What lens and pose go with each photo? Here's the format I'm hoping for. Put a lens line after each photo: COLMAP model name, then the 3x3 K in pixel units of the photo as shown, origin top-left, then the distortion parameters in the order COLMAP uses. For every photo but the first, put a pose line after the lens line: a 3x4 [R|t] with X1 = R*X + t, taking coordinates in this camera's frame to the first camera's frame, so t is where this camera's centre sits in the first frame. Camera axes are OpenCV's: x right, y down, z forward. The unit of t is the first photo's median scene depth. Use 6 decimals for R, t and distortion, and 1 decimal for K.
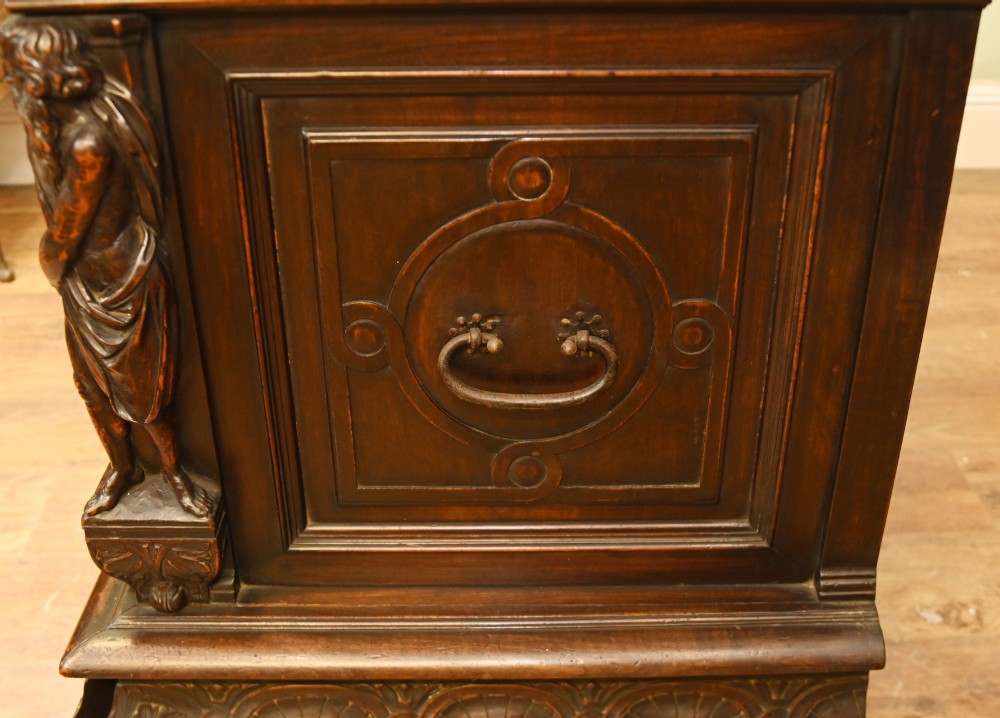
lens RADIAL K [[1165.1, 0, 502.7], [0, 1165.1, 352.9], [0, 0, 1]] dist [-0.099847, 0.000000]
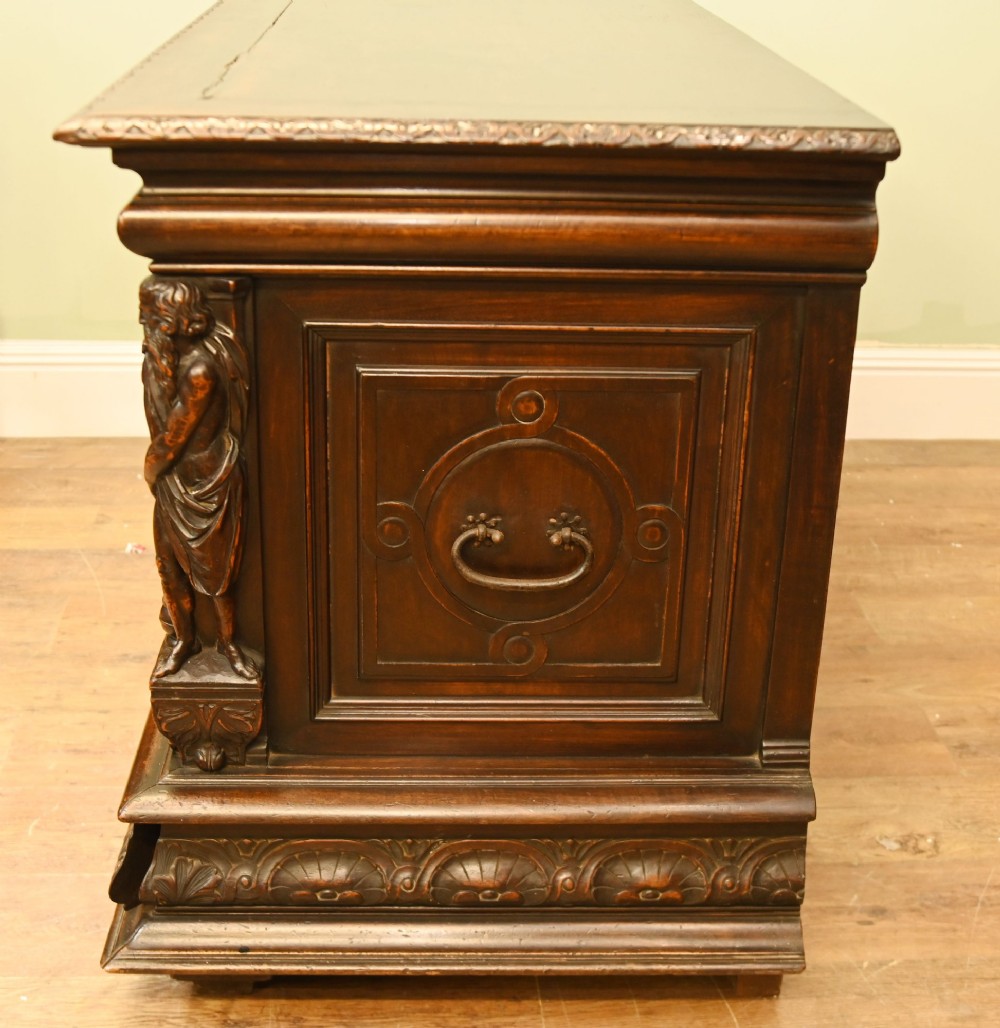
lens RADIAL K [[1702.9, 0, 498.5], [0, 1702.9, 517.3], [0, 0, 1]] dist [-0.151834, 0.000000]
pose [[0.998606, 0.015517, 0.050448, -0.096018], [-0.008974, 0.991808, -0.127419, 0.200556], [-0.052012, 0.126789, 0.990565, -0.810059]]
